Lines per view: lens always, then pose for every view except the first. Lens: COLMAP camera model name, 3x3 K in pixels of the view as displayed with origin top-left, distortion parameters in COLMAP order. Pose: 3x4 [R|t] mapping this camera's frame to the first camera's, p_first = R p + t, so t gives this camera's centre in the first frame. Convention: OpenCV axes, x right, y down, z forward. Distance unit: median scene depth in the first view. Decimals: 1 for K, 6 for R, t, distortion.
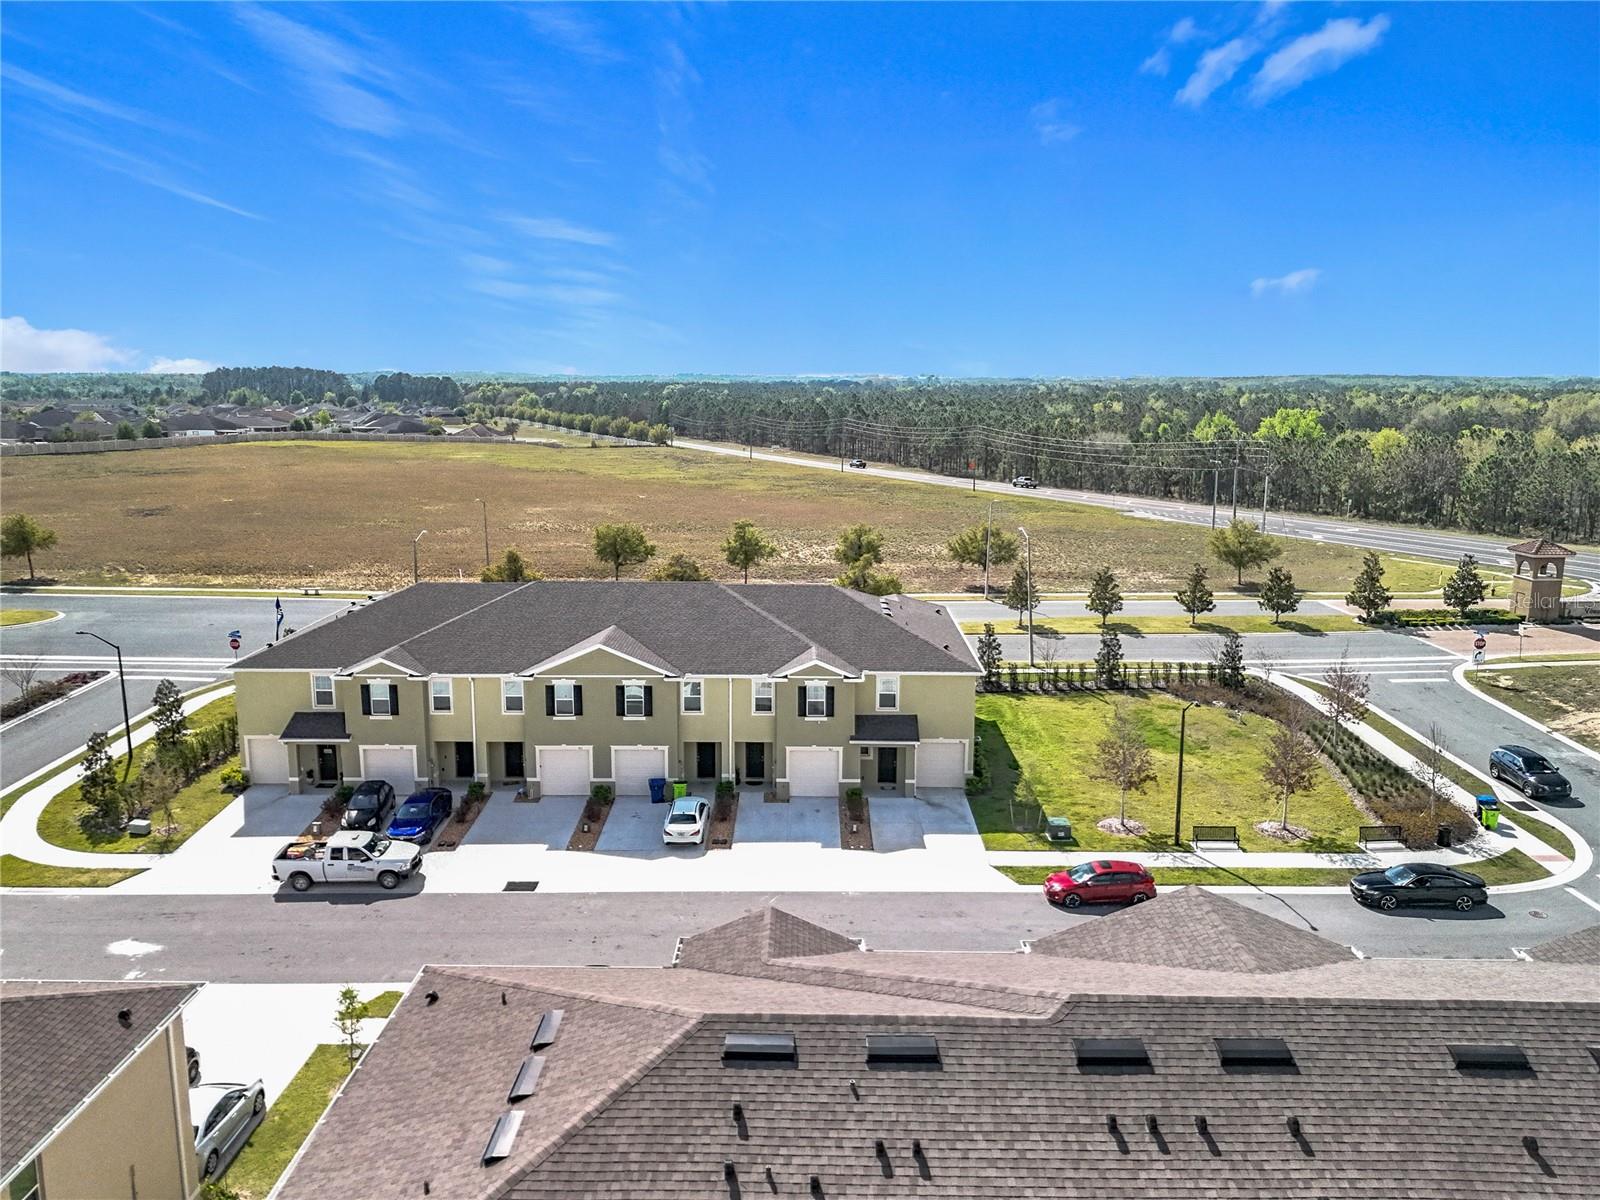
lens RADIAL K [[1190.1, 0, 800.0], [0, 1190.1, 600.0], [0, 0, 1]] dist [0.074388, -0.080832]
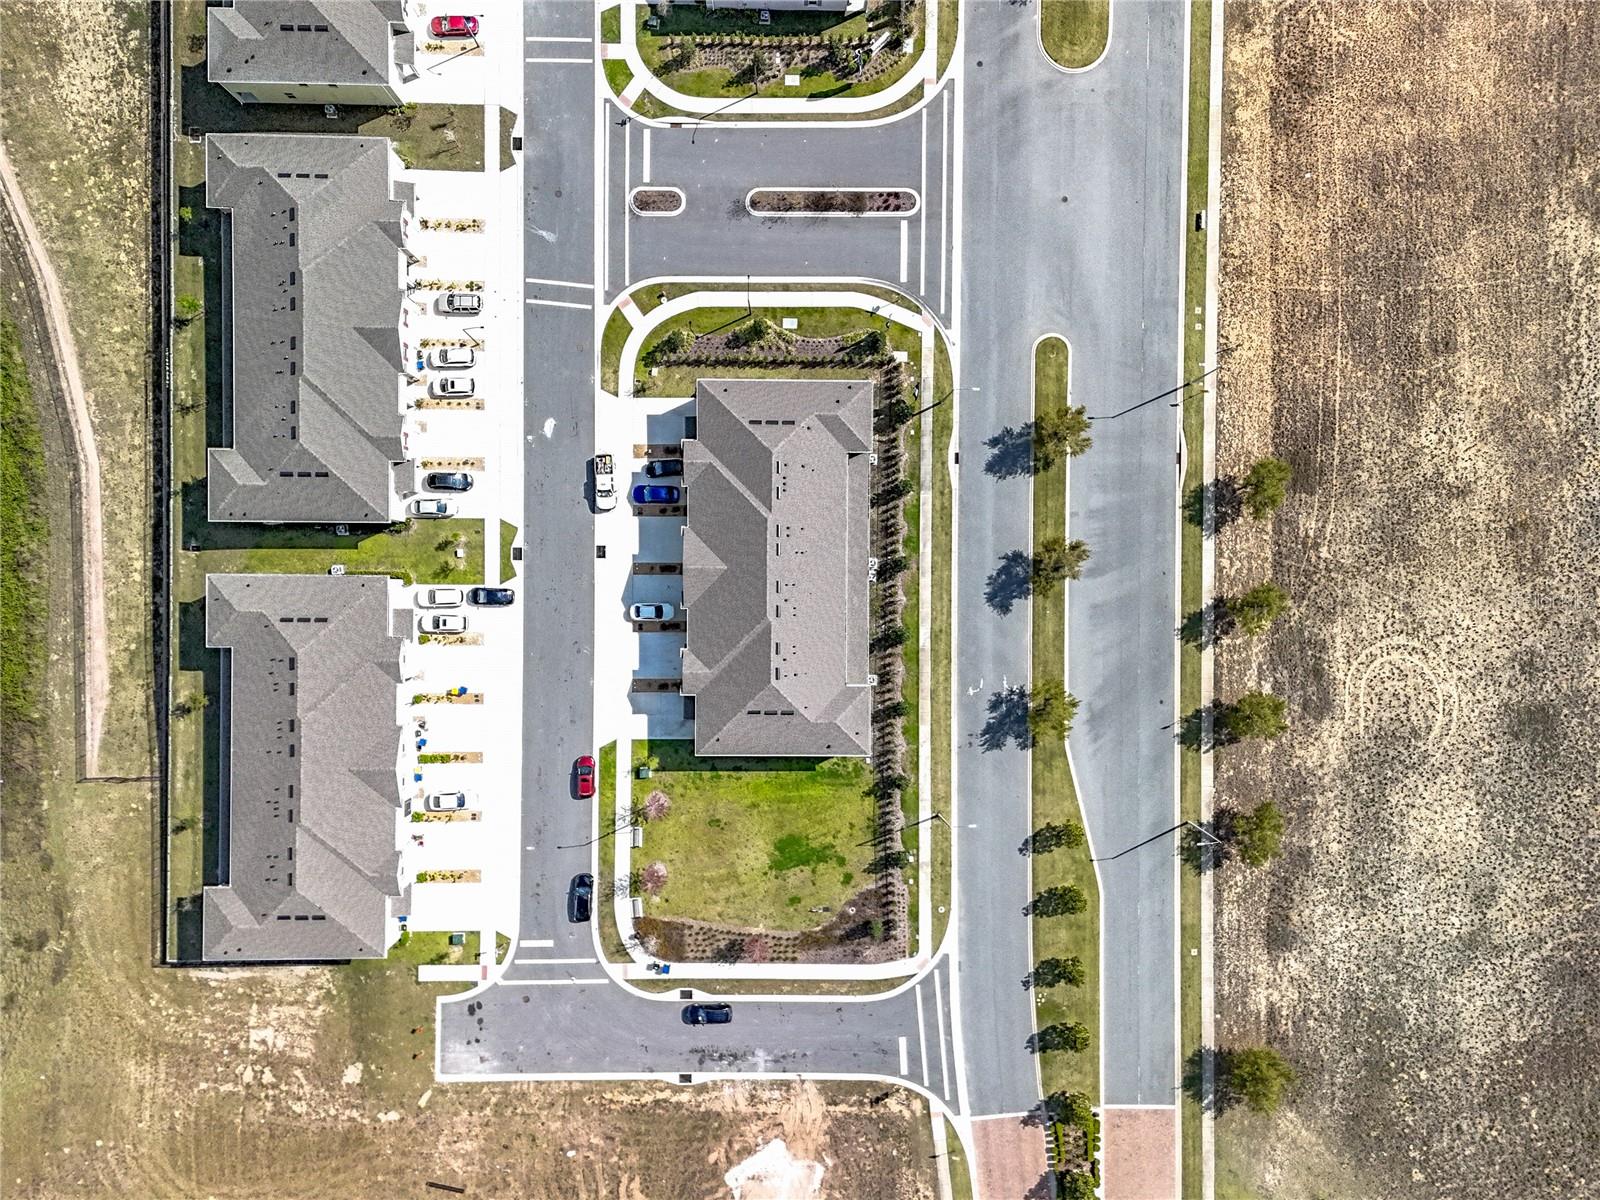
lens RADIAL K [[1190.1, 0, 800.0], [0, 1190.1, 600.0], [0, 0, 1]] dist [0.074388, -0.080832]
pose [[0.006872, 0.999963, 0.005212, -0.120098], [-0.199144, -0.003740, 0.979963, -1.974550], [0.979946, -0.007772, 0.199111, 0.776325]]
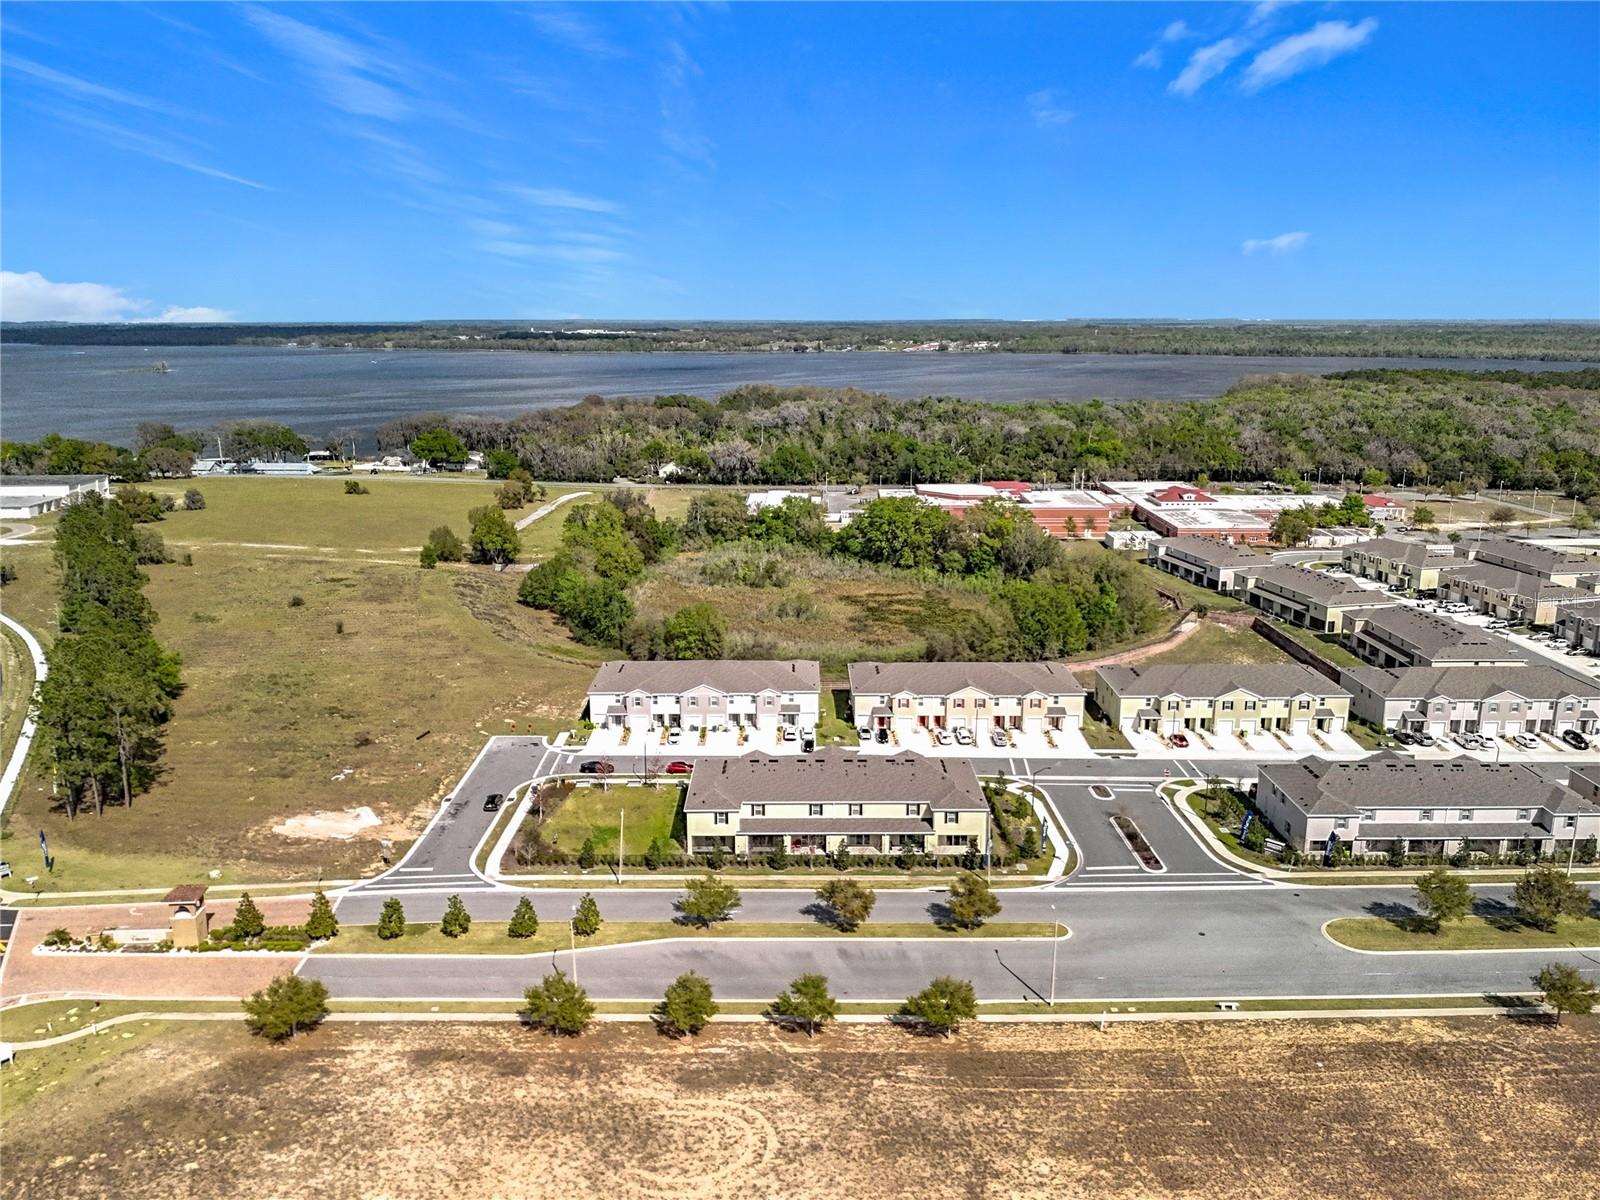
lens RADIAL K [[1215.3, 0, 800.0], [0, 1215.3, 600.0], [0, 0, 1]] dist [0.082232, -0.156443]
pose [[-0.999850, 0.002301, -0.017186, -0.040726], [-0.004812, 0.915415, 0.402482, -1.437016], [0.016658, 0.402504, -0.915267, 3.480369]]
